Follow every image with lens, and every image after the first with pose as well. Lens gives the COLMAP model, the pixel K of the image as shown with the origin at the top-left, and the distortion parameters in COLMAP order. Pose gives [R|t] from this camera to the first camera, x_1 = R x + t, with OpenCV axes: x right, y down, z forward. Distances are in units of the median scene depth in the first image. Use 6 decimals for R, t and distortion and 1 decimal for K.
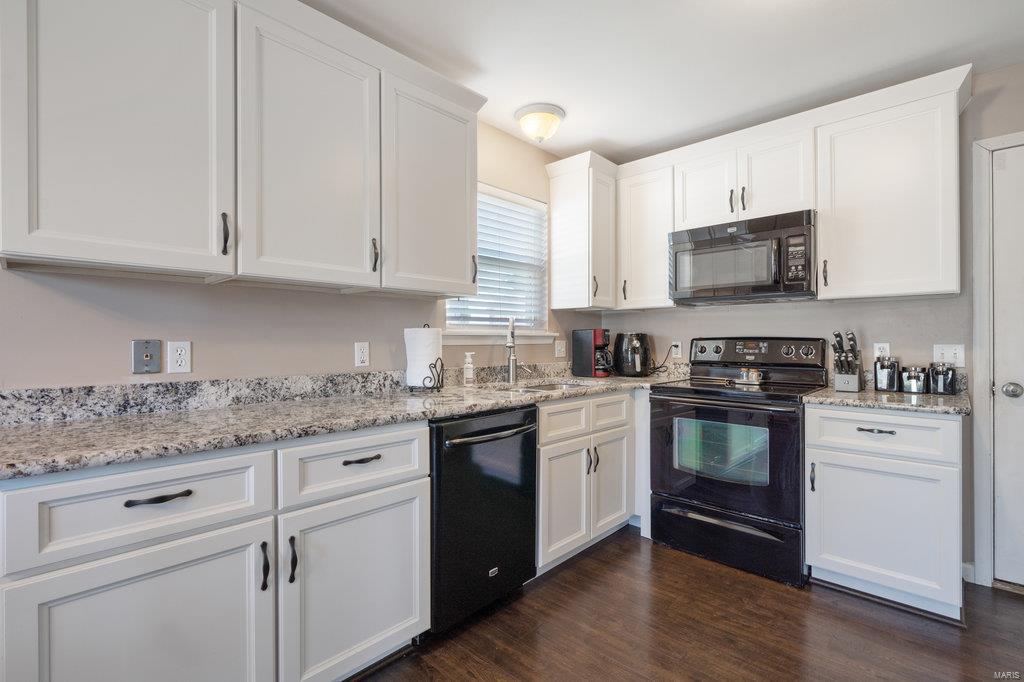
lens RADIAL K [[486.9, 0, 505.3], [0, 486.9, 334.5], [0, 0, 1]] dist [-0.023548, 0.003316]
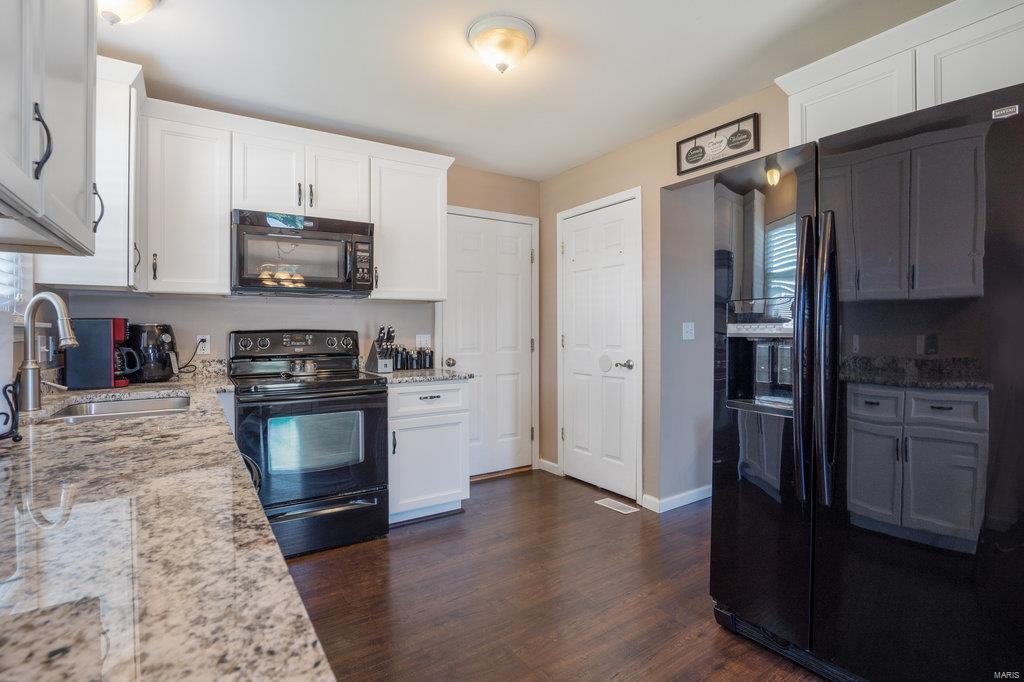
lens RADIAL K [[486.9, 0, 483.2], [0, 486.9, 336.0], [0, 0, 1]] dist [-0.023548, 0.003316]
pose [[0.253078, -0.011967, 0.967372, -0.457878], [-0.006693, 0.999878, 0.014120, 0.001902], [-0.967423, -0.010048, 0.252967, 0.417347]]
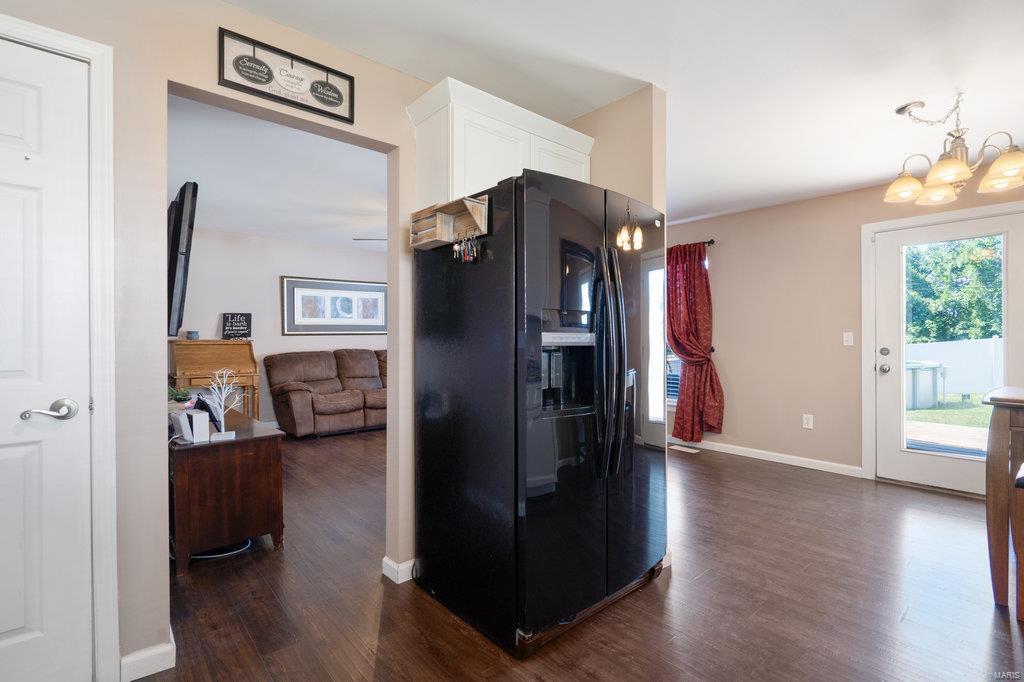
lens RADIAL K [[485.2, 0, 509.1], [0, 485.2, 342.8], [0, 0, 1]] dist [0.019579, -0.001679]
pose [[-0.995816, -0.005259, 0.091232, 0.326452], [-0.005466, 0.999983, -0.002019, 0.009062], [-0.091220, -0.002509, -0.995828, 0.955517]]
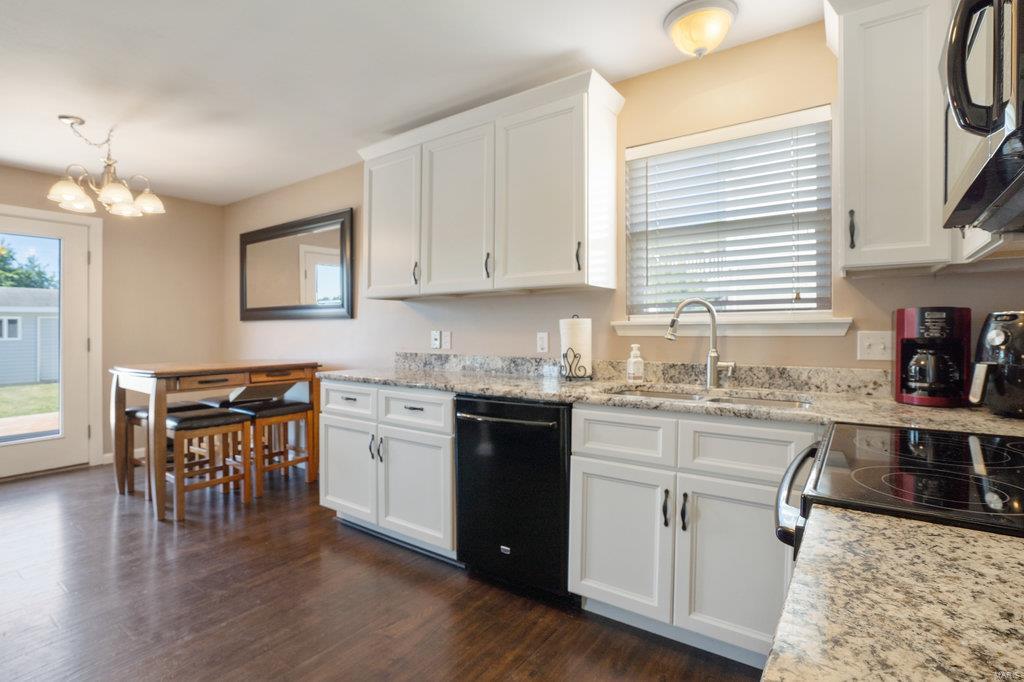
lens RADIAL K [[486.9, 0, 518.0], [0, 486.9, 343.4], [0, 0, 1]] dist [-0.023548, 0.003316]
pose [[0.139110, 0.021717, -0.990039, 0.823763], [0.012094, 0.999648, 0.023627, 0.012580], [0.990203, -0.015260, 0.138798, 0.717820]]
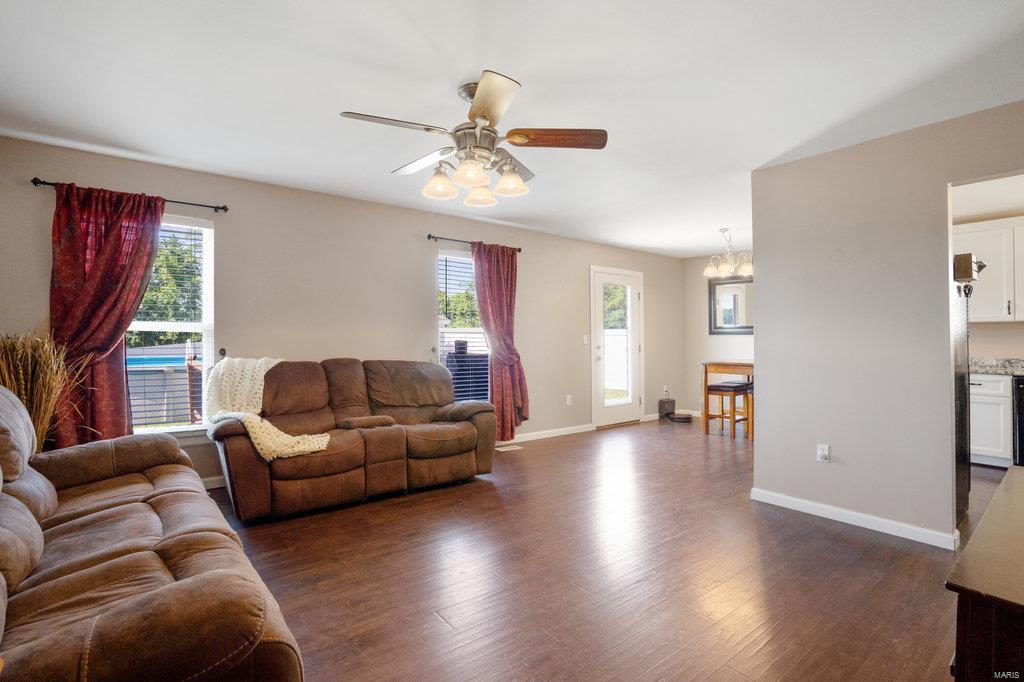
lens RADIAL K [[486.9, 0, 526.1], [0, 486.9, 318.7], [0, 0, 1]] dist [-0.023548, 0.003316]
pose [[-0.132163, -0.044328, -0.990236, 1.896010], [0.003548, 0.998972, -0.045192, -0.010203], [0.991222, -0.009487, -0.131870, -0.864752]]
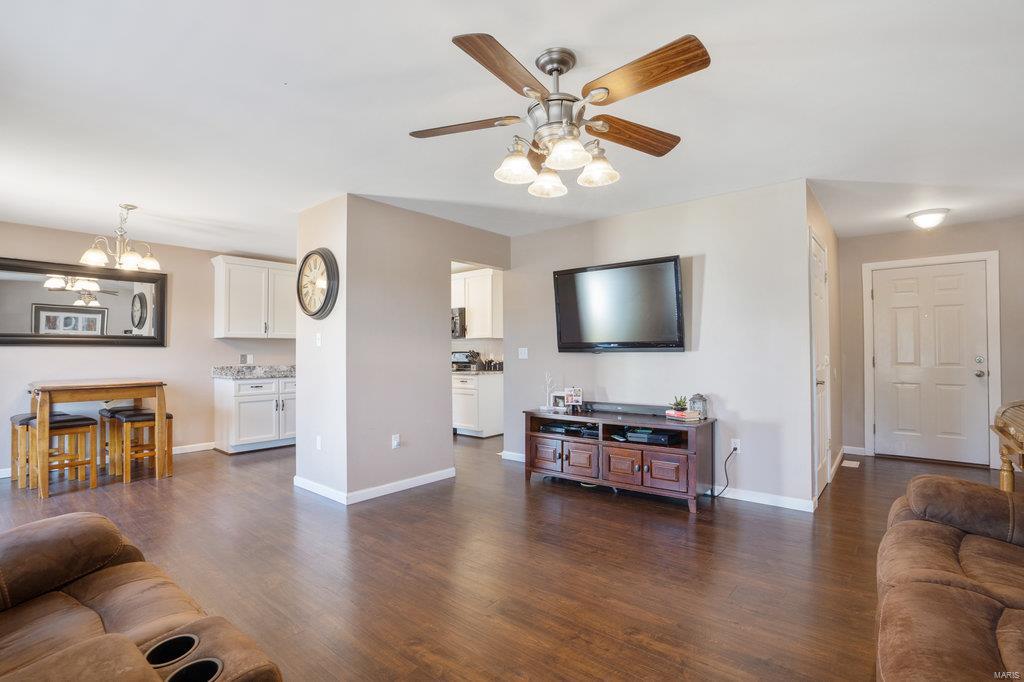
lens RADIAL K [[486.9, 0, 504.7], [0, 486.9, 337.0], [0, 0, 1]] dist [-0.023548, 0.003316]
pose [[0.999085, -0.005191, 0.042441, 0.770393], [0.006059, 0.999775, -0.020330, -0.024819], [-0.042326, 0.020568, 0.998892, -1.938612]]
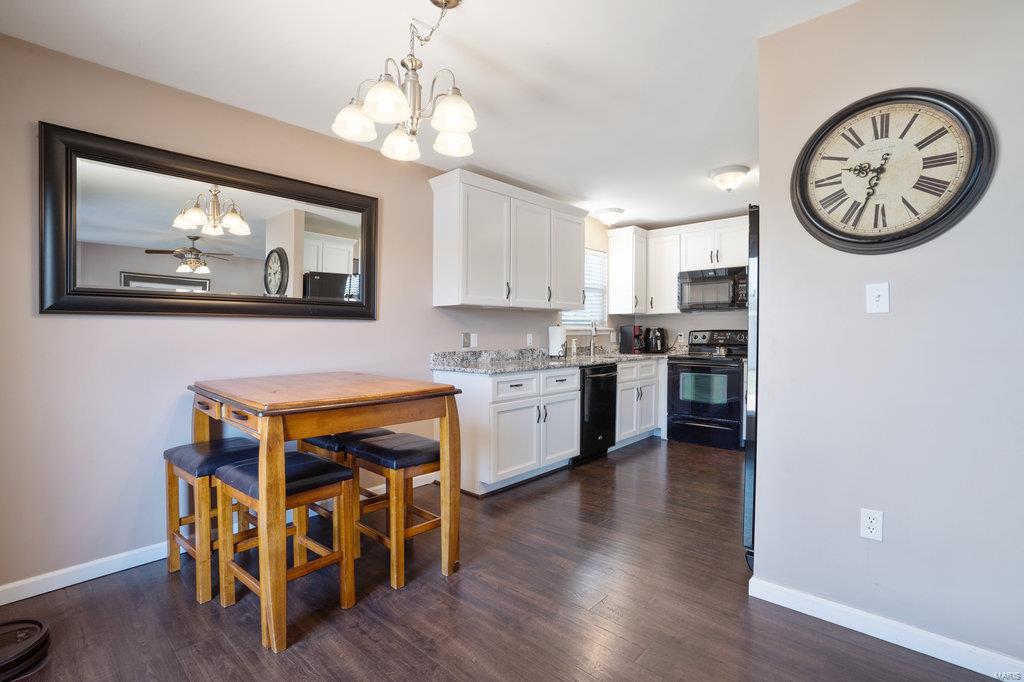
lens RADIAL K [[486.9, 0, 507.2], [0, 486.9, 341.3], [0, 0, 1]] dist [-0.023548, 0.003316]
pose [[0.999920, -0.006105, 0.011064, -0.384755], [0.005766, 0.999522, 0.030378, -0.014285], [-0.011244, -0.030312, 0.999477, -0.974989]]
